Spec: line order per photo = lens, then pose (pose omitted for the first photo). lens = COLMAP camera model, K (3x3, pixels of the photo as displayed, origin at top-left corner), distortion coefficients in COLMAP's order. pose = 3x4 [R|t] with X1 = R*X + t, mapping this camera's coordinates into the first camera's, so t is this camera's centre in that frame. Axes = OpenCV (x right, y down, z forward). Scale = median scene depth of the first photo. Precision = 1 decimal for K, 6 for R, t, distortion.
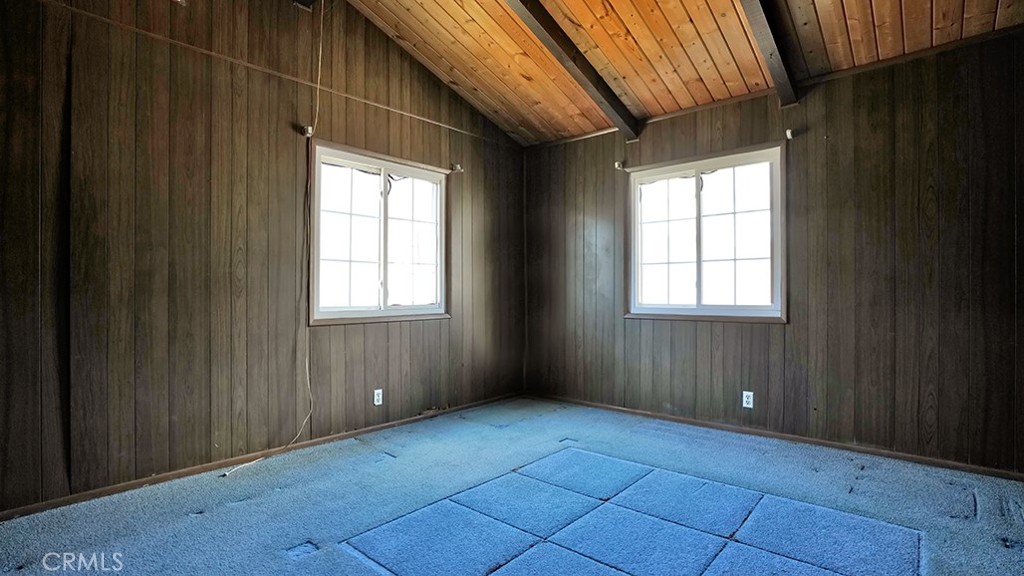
lens RADIAL K [[481.7, 0, 512.2], [0, 481.7, 280.3], [0, 0, 1]] dist [-0.066678, 0.026593]
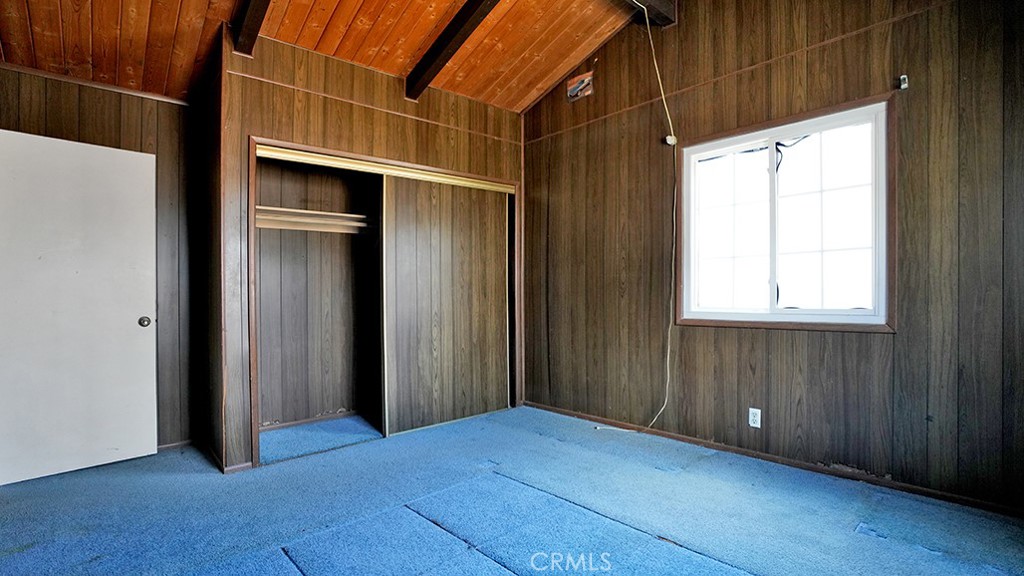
lens RADIAL K [[481.7, 0, 512.2], [0, 481.7, 280.3], [0, 0, 1]] dist [-0.066678, 0.026593]
pose [[-0.099848, -0.021523, -0.994770, 0.630285], [0.035073, 0.999069, -0.025136, 0.010655], [0.994384, -0.037399, -0.099000, 0.715245]]
